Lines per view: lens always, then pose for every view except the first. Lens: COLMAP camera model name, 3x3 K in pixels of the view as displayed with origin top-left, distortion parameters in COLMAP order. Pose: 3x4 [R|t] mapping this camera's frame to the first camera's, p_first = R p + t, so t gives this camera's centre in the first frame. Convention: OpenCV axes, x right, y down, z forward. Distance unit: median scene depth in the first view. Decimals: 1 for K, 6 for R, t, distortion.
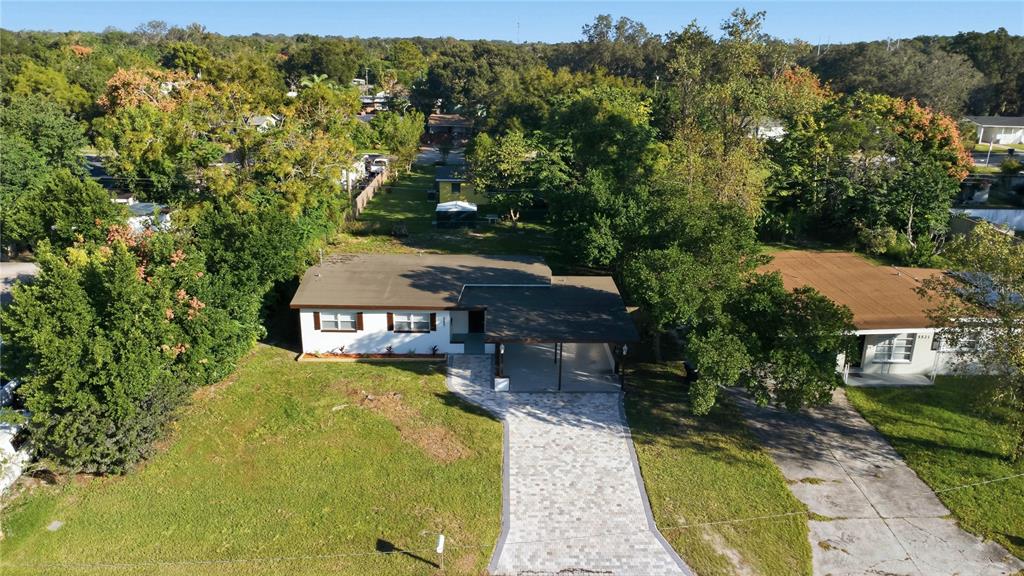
lens RADIAL K [[686.1, 0, 512.0], [0, 686.1, 288.0], [0, 0, 1]] dist [0.001167, -0.000570]
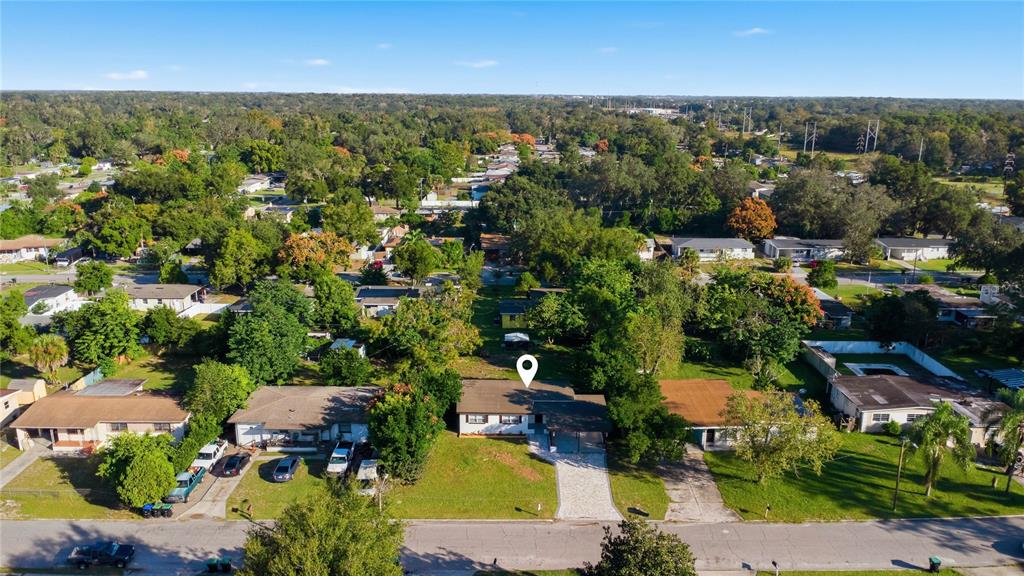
lens RADIAL K [[686.1, 0, 512.0], [0, 686.1, 288.0], [0, 0, 1]] dist [0.001167, -0.000570]
pose [[0.999671, -0.001262, -0.025608, -0.086433], [-0.000345, 0.998036, -0.062642, -0.234074], [0.025637, 0.062630, 0.997707, -1.221860]]
